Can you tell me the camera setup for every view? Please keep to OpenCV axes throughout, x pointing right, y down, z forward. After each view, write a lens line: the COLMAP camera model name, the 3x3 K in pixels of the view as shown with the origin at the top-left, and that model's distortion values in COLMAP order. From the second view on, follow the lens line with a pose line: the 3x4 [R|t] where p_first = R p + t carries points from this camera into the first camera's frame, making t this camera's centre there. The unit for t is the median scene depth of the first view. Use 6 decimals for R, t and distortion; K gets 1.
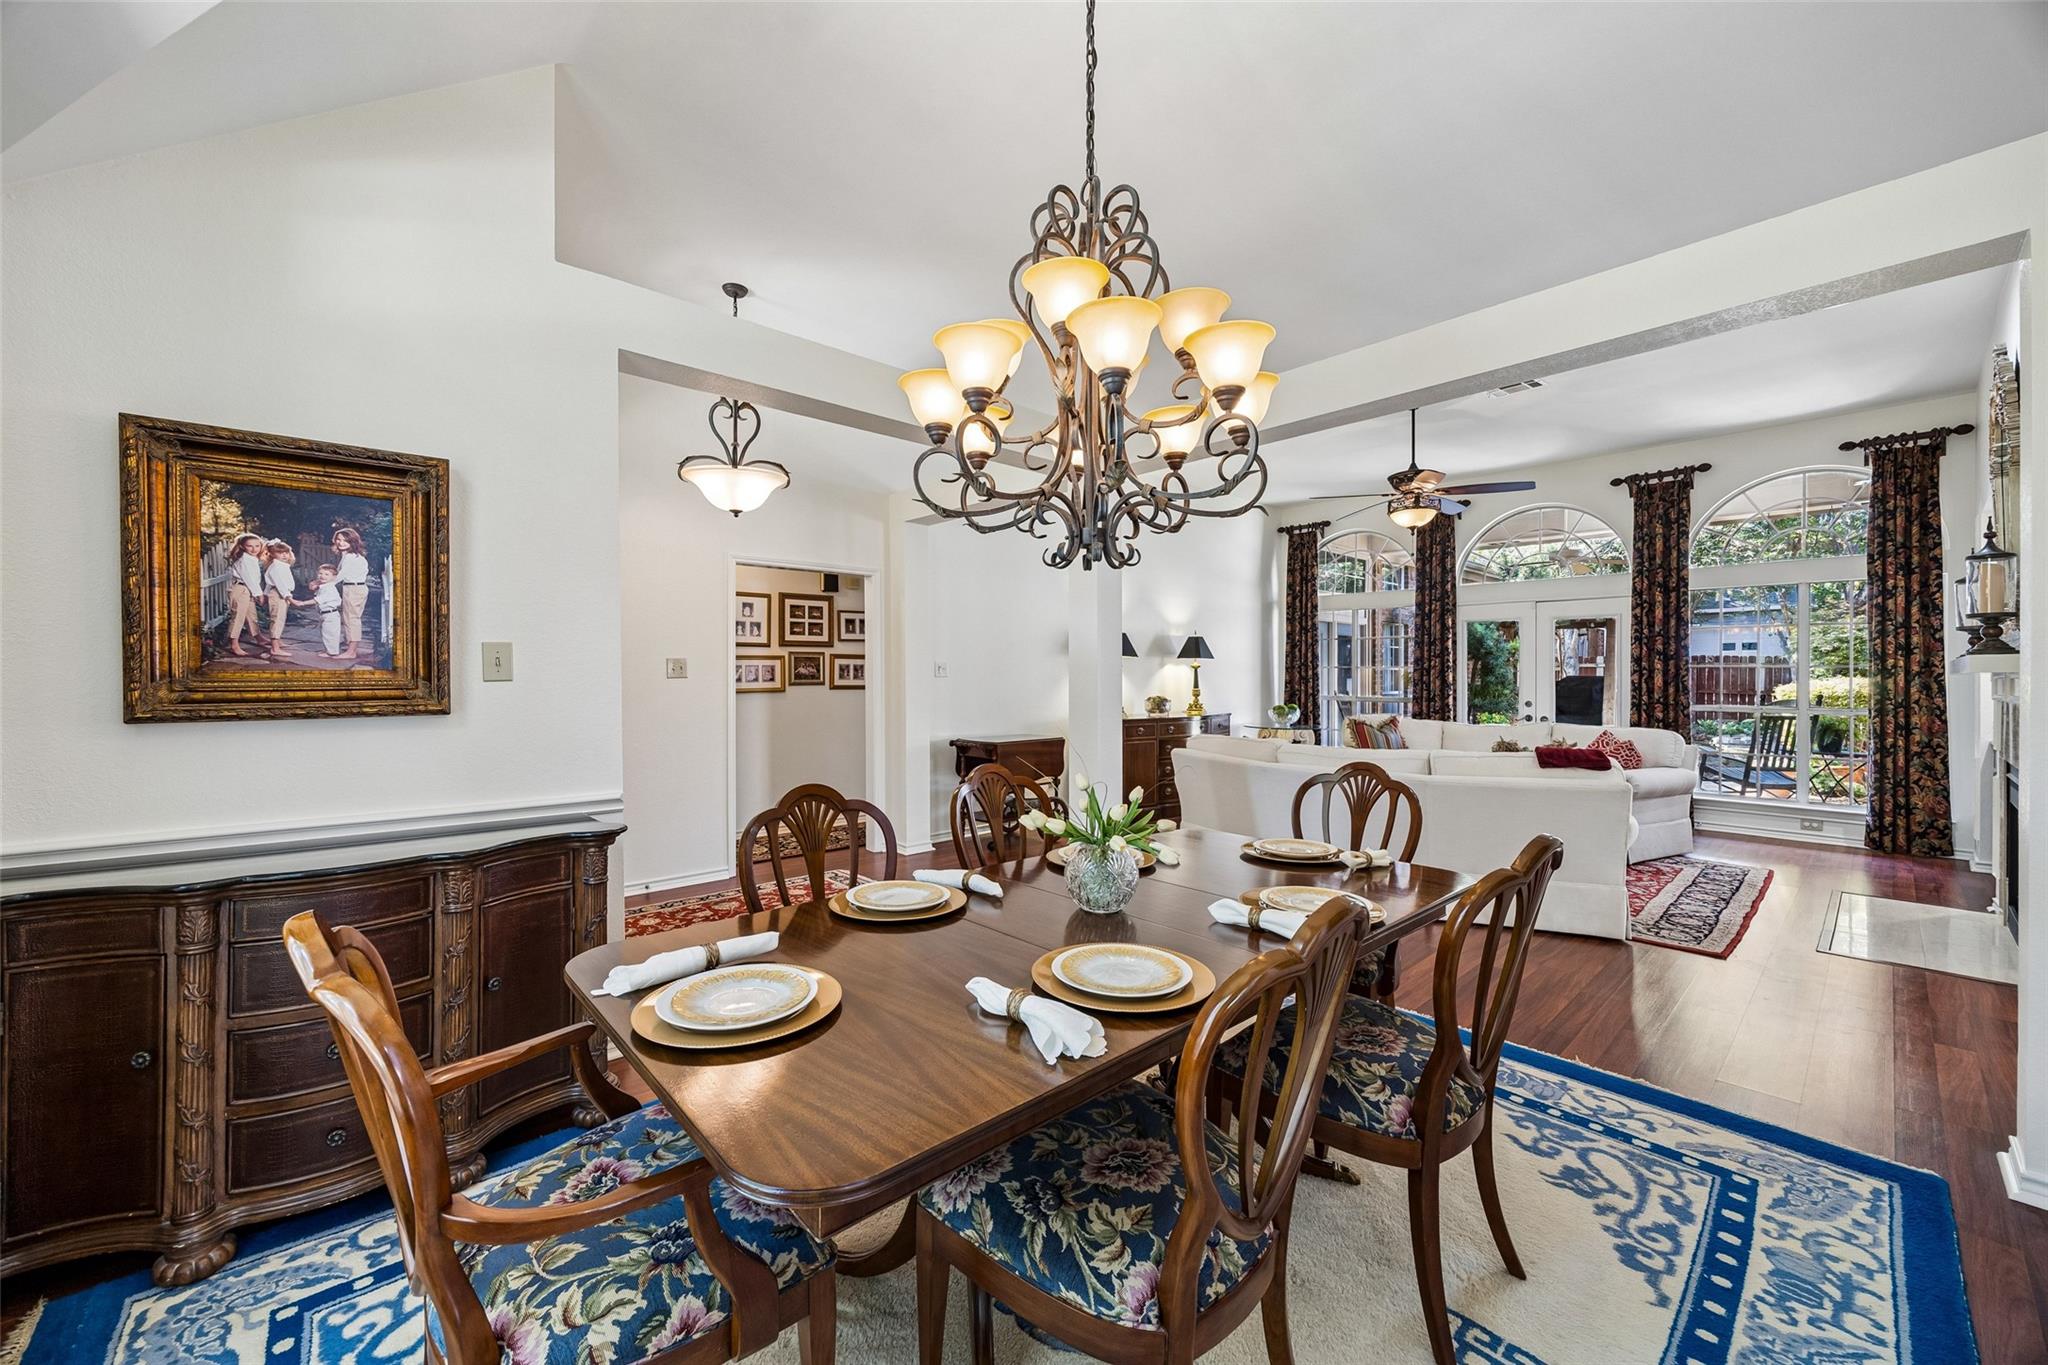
lens RADIAL K [[789.1, 0, 1016.0], [0, 789.1, 678.8], [0, 0, 1]] dist [-0.000819, 0.000547]
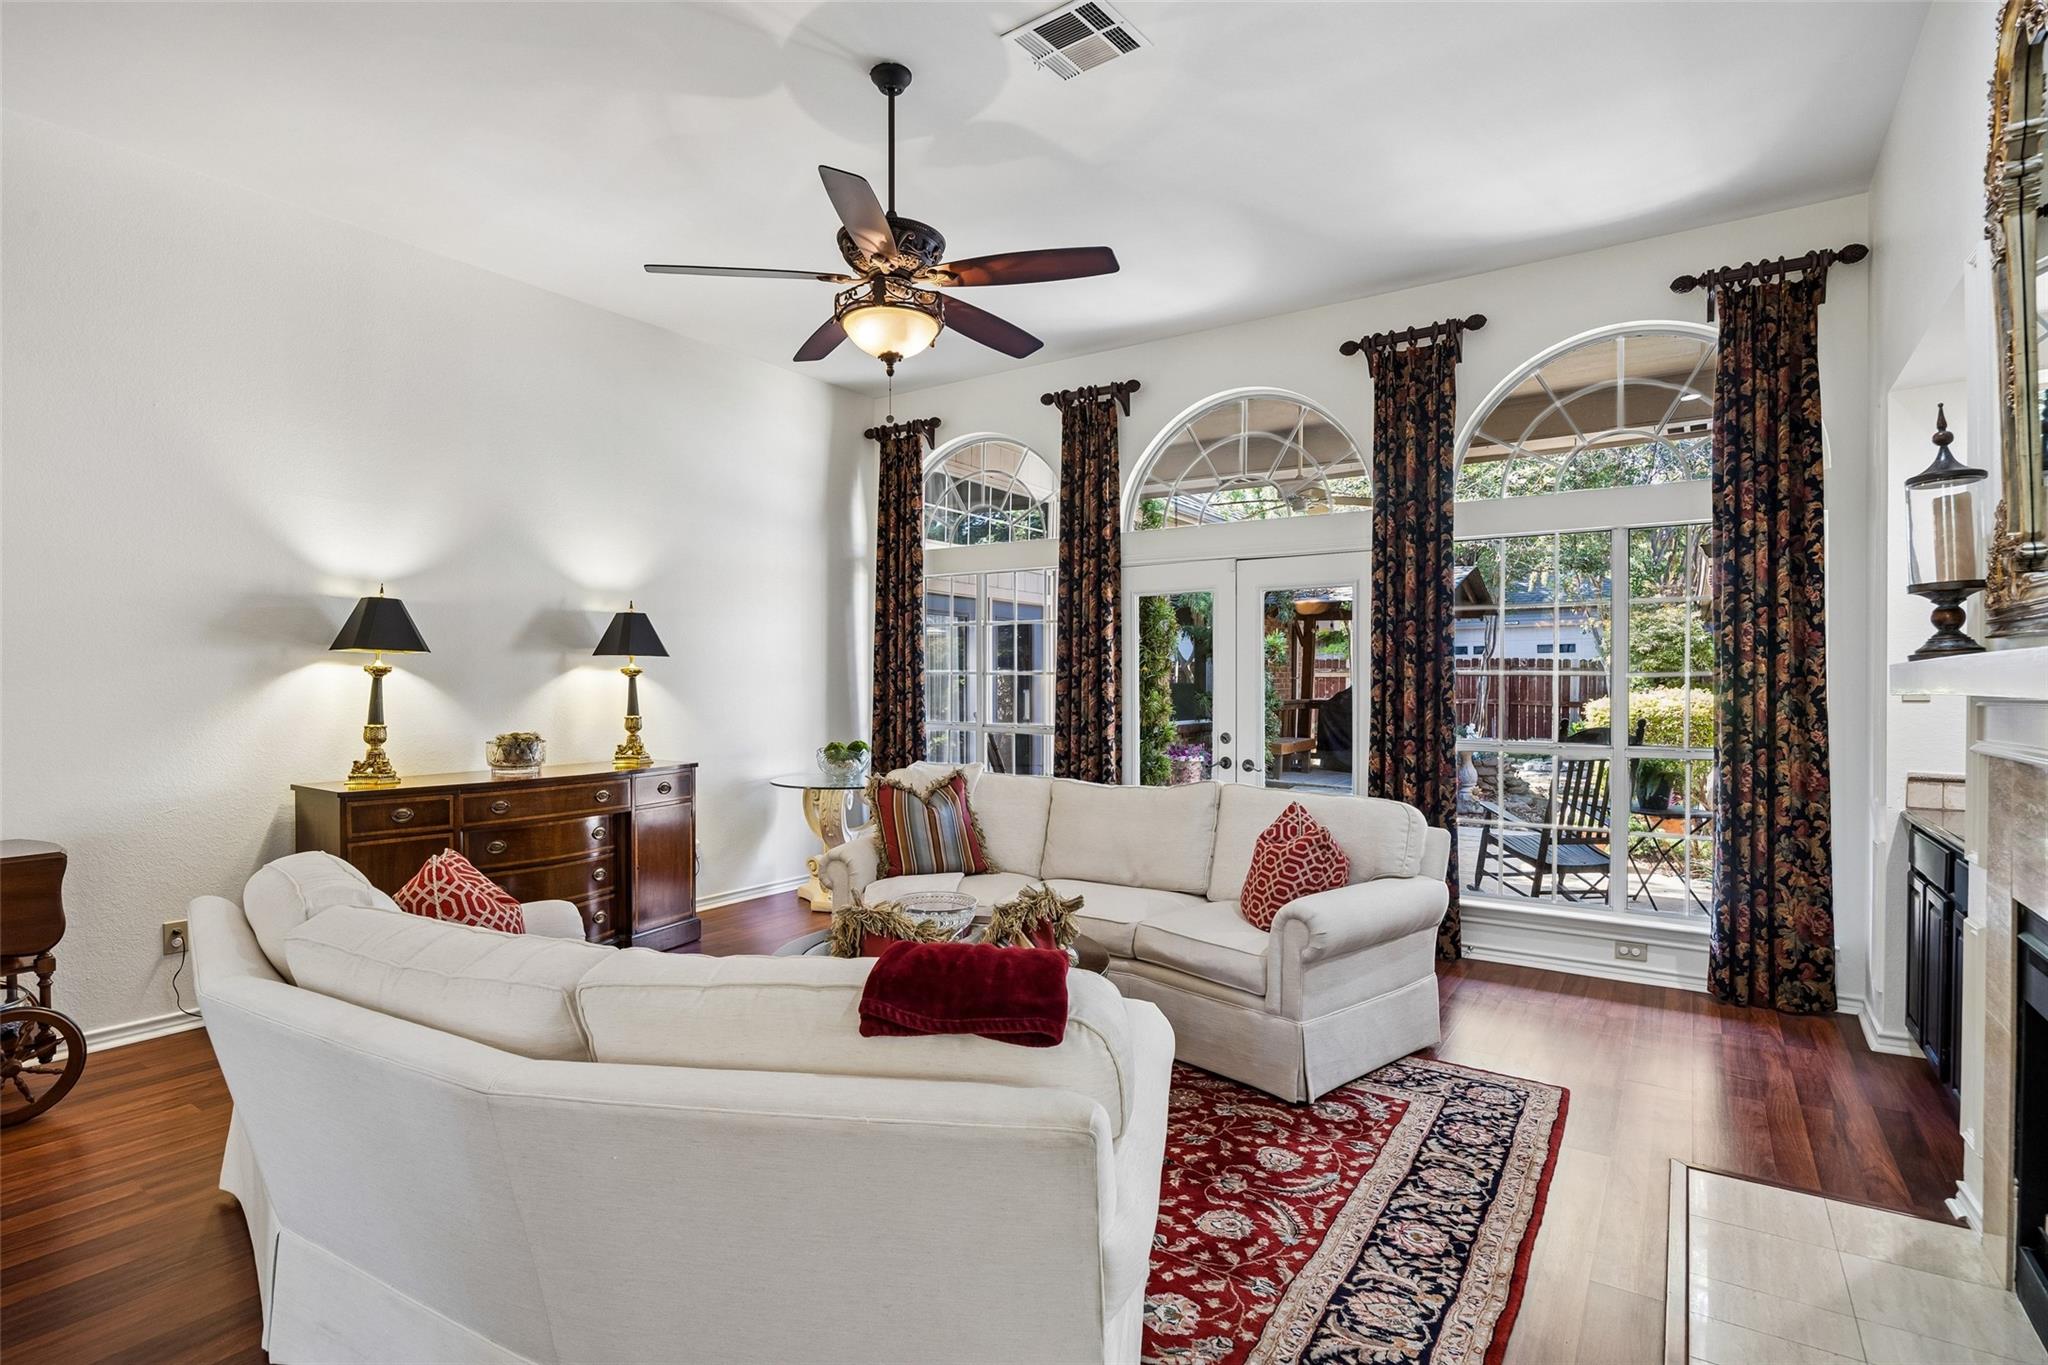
lens RADIAL K [[999.9, 0, 1026.1], [0, 999.9, 690.4], [0, 0, 1]] dist [-0.004634, 0.000033]
pose [[0.969172, -0.002932, 0.246369, 0.402172], [0.001890, 0.999988, 0.004467, -0.007653], [-0.246379, -0.003864, 0.969166, 0.404165]]
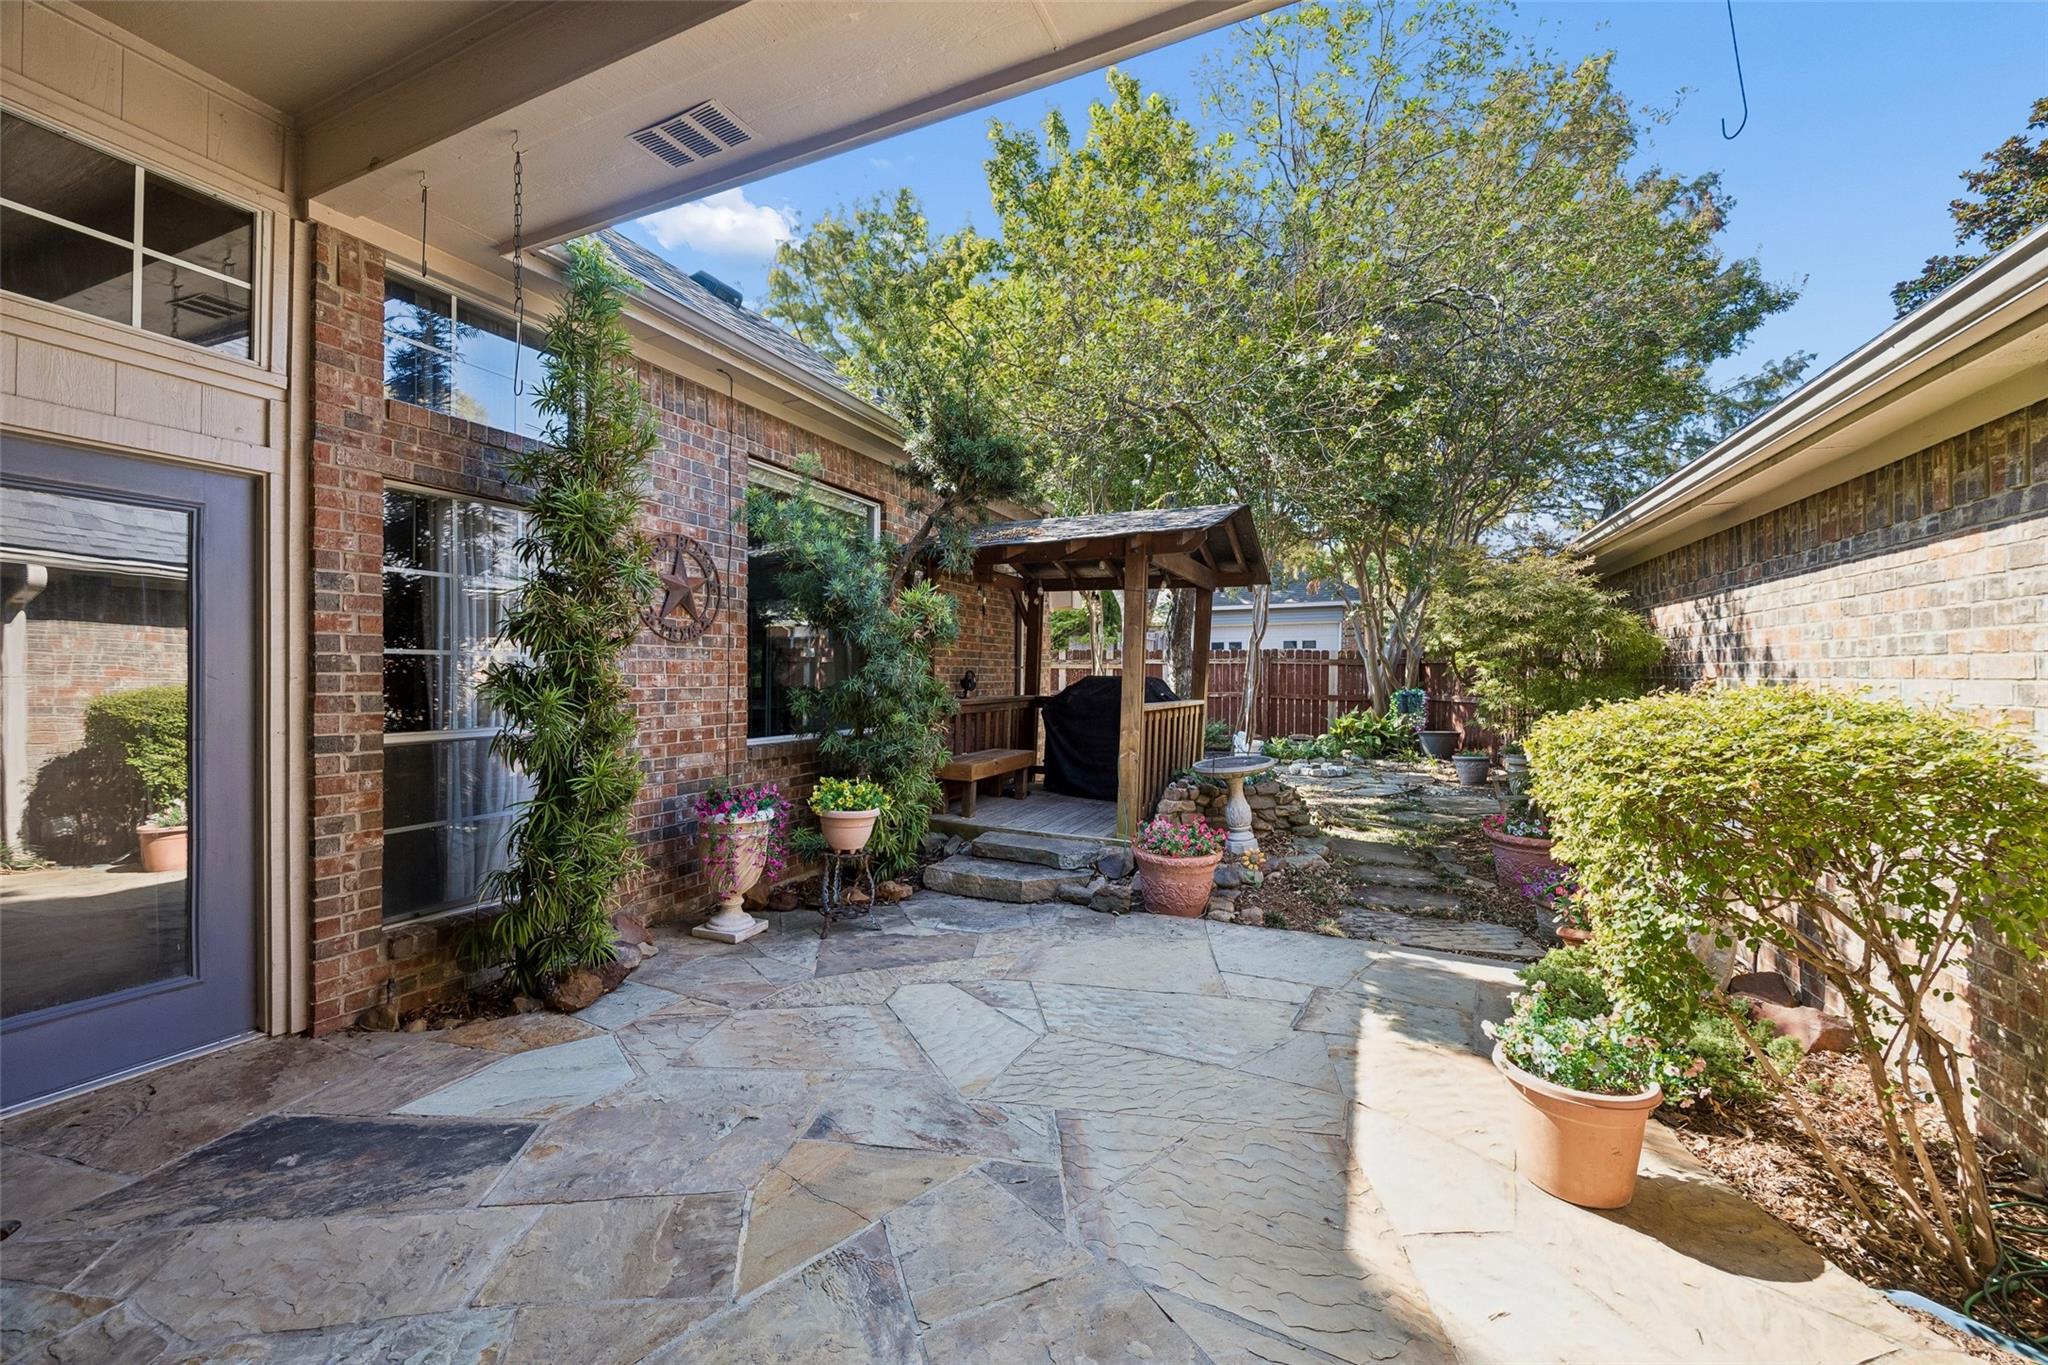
lens RADIAL K [[789.1, 0, 1024.7], [0, 789.1, 679.2], [0, 0, 1]] dist [-0.000819, 0.000547]
pose [[0.915201, 0.001563, 0.402994, 0.636059], [-0.001480, 0.999999, -0.000519, -0.006865], [-0.402994, -0.000122, 0.915202, 0.710107]]
